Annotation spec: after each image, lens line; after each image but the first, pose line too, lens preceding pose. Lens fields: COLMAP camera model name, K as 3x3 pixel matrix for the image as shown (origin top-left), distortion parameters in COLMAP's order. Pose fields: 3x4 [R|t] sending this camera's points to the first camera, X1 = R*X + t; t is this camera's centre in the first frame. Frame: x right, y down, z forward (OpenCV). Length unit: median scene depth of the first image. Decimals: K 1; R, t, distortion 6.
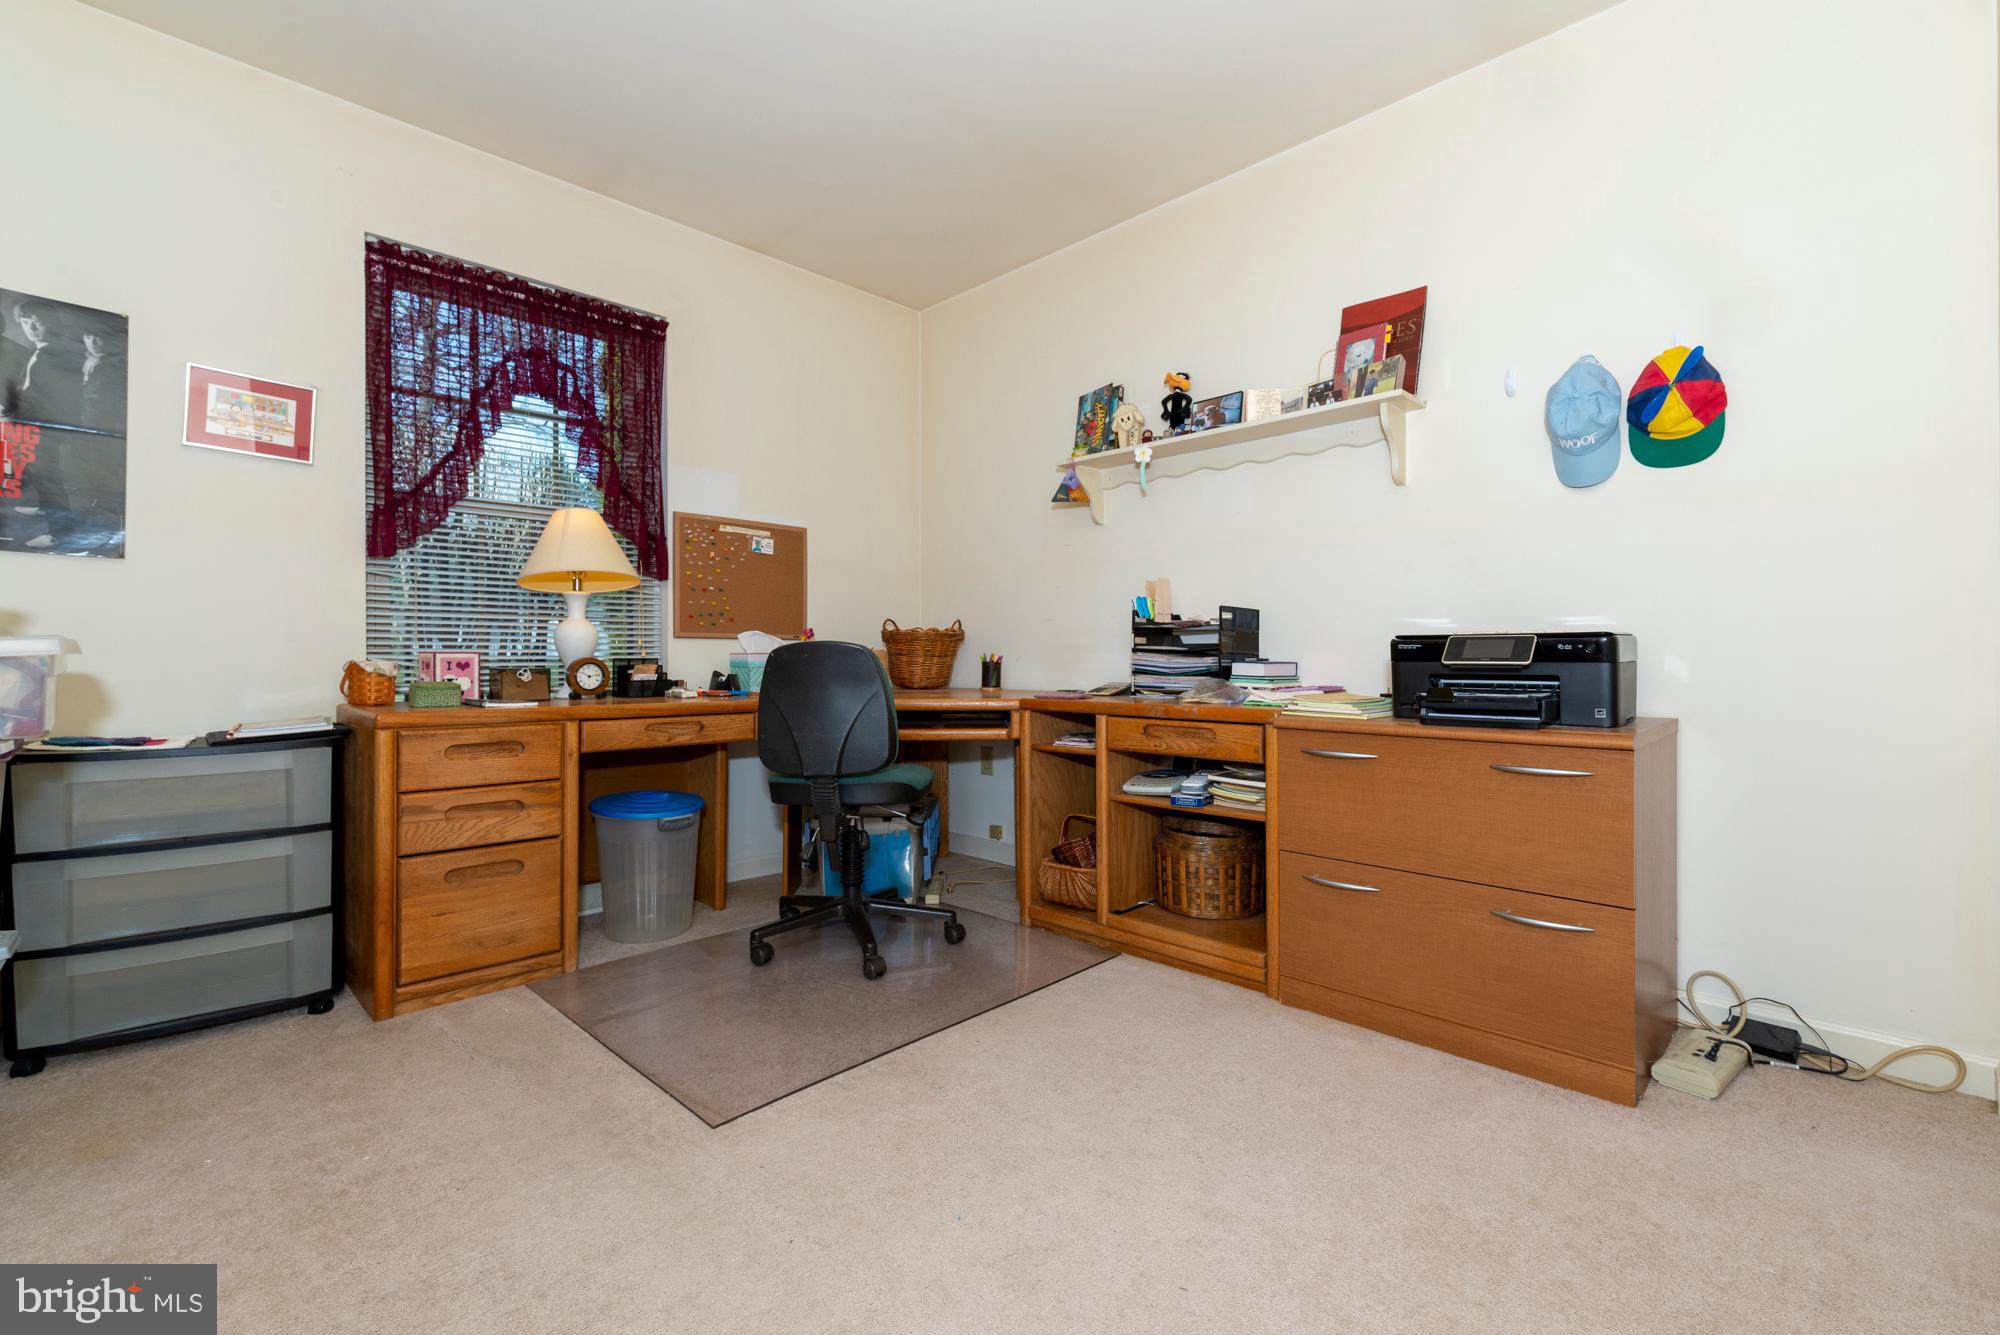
lens RADIAL K [[866.2, 0, 1003.7], [0, 866.2, 659.2], [0, 0, 1]] dist [0.000724, -0.000020]
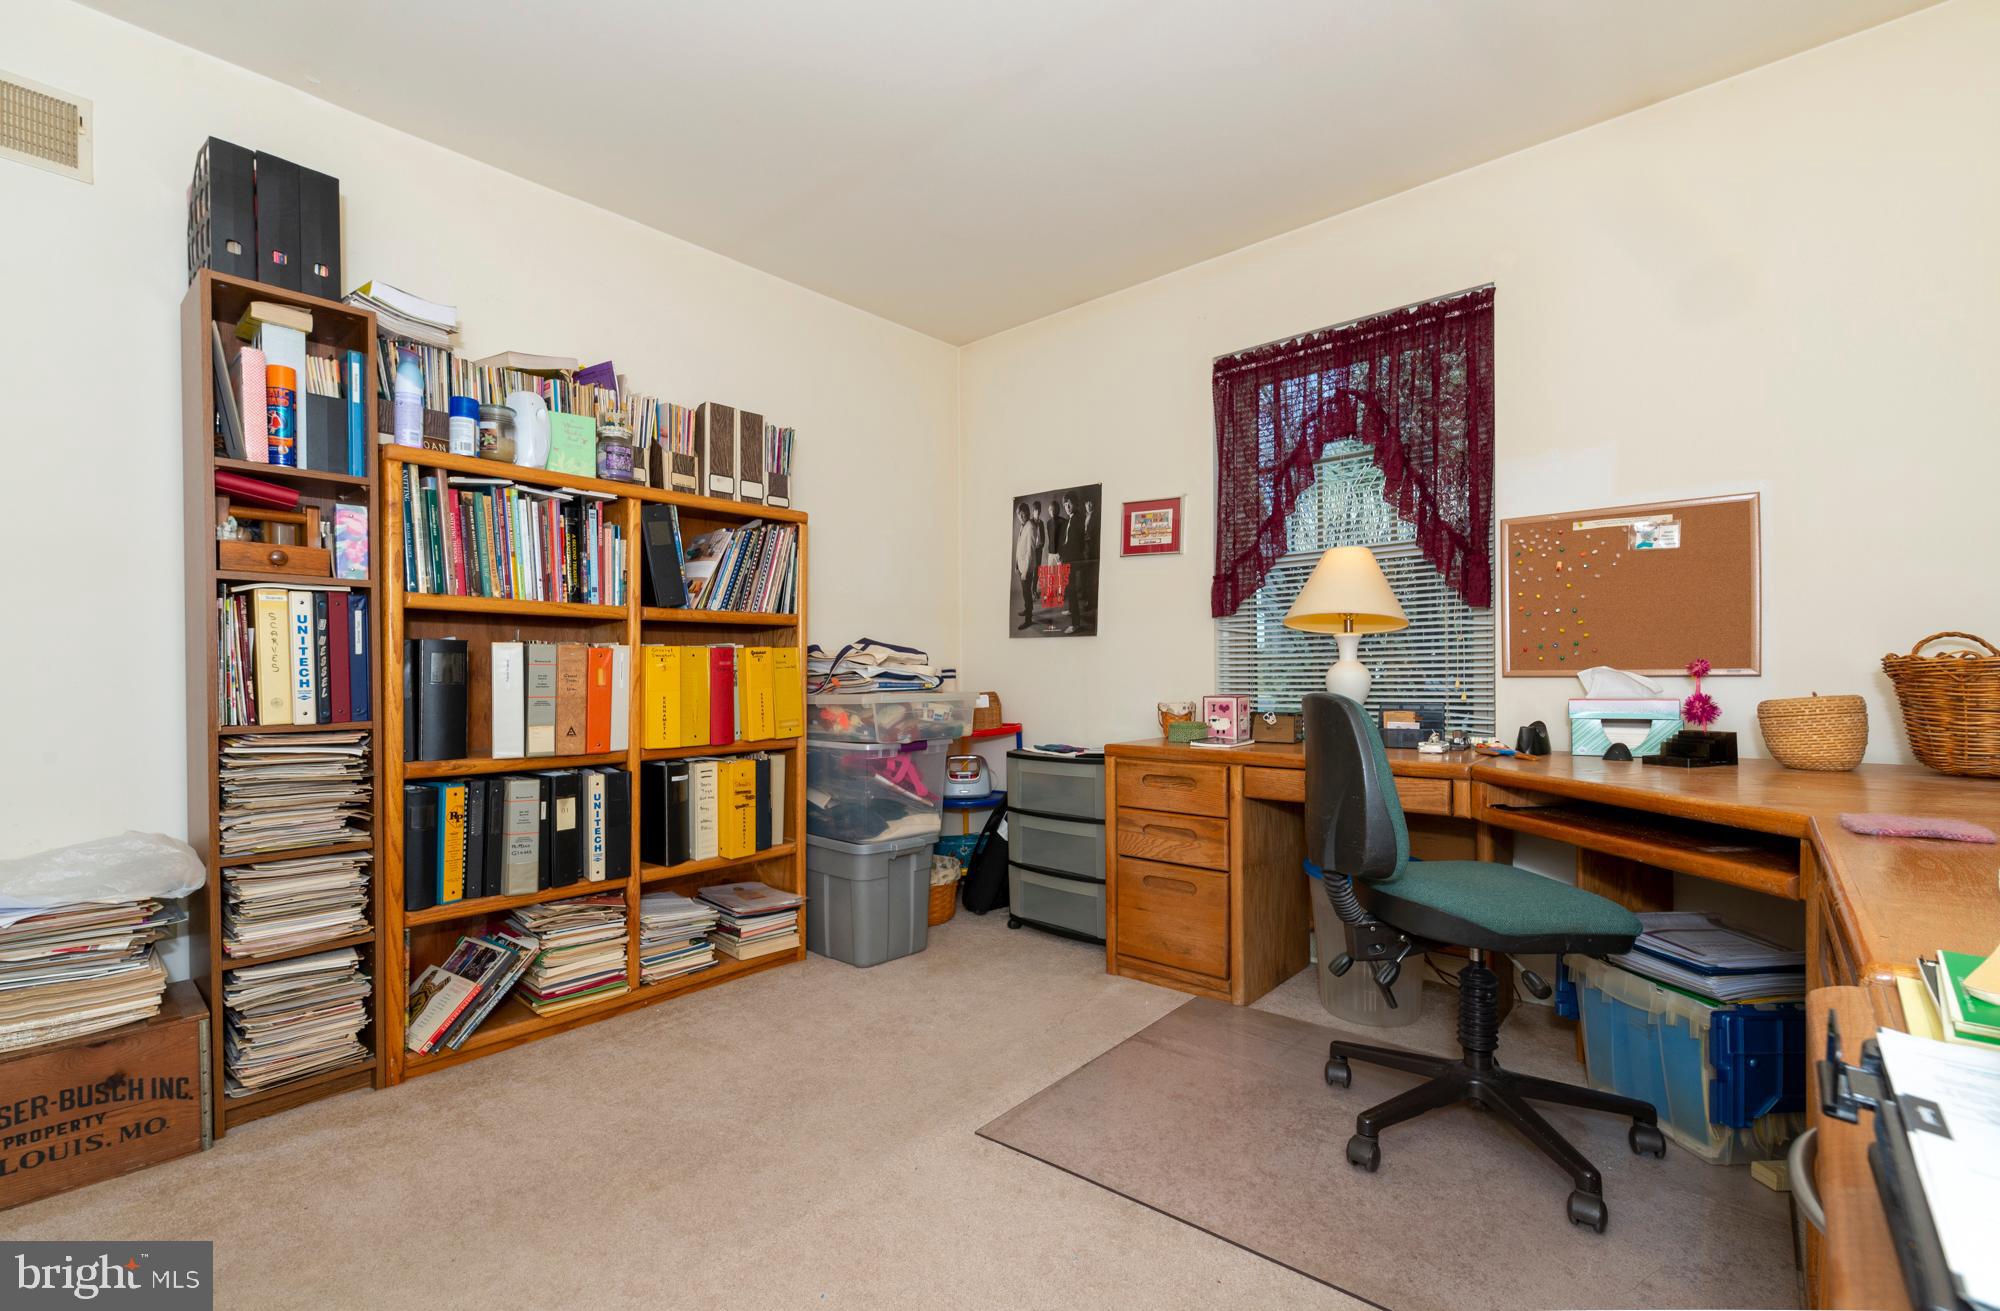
lens RADIAL K [[880.6, 0, 1002.0], [0, 880.6, 683.8], [0, 0, 1]] dist [-0.000195, 0.000019]
pose [[0.073782, 0.000667, -0.997274, 0.462340], [0.002563, 0.999996, 0.000859, -0.023748], [0.997271, -0.002619, 0.073780, 0.552410]]
